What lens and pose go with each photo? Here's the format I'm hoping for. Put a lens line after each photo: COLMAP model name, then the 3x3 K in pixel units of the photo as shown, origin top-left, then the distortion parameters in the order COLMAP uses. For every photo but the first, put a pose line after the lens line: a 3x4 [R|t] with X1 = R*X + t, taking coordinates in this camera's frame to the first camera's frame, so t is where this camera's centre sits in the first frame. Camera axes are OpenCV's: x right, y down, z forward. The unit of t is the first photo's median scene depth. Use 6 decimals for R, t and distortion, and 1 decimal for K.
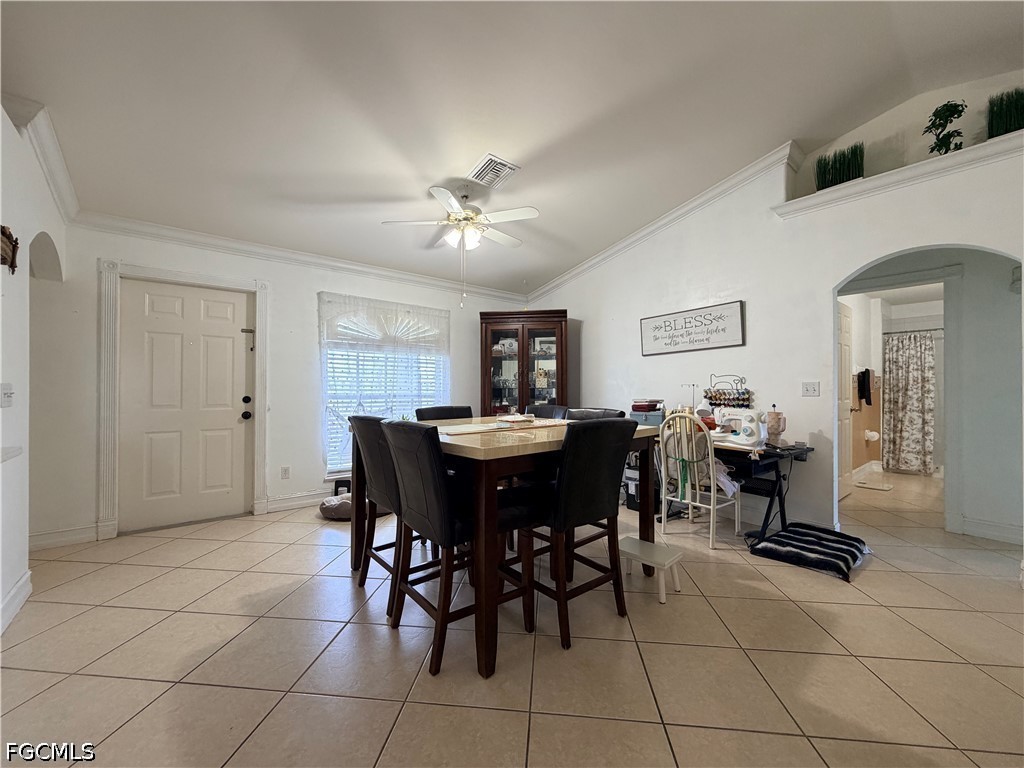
lens RADIAL K [[407.8, 0, 506.7], [0, 407.8, 380.7], [0, 0, 1]] dist [-0.000900, 0.000182]
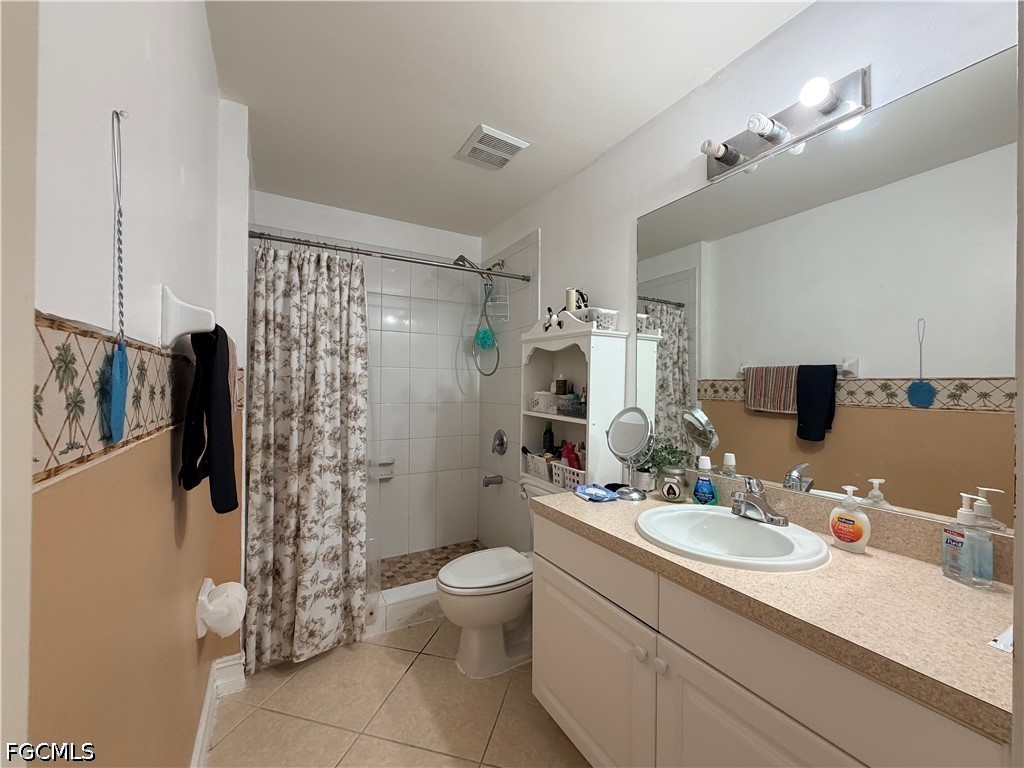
lens RADIAL K [[407.8, 0, 514.4], [0, 407.8, 387.0], [0, 0, 1]] dist [-0.000900, 0.000182]
pose [[0.147086, -0.002327, 0.989121, 0.670707], [-0.023754, 0.999701, 0.005884, -0.003001], [-0.988838, -0.024361, 0.146987, 0.782996]]
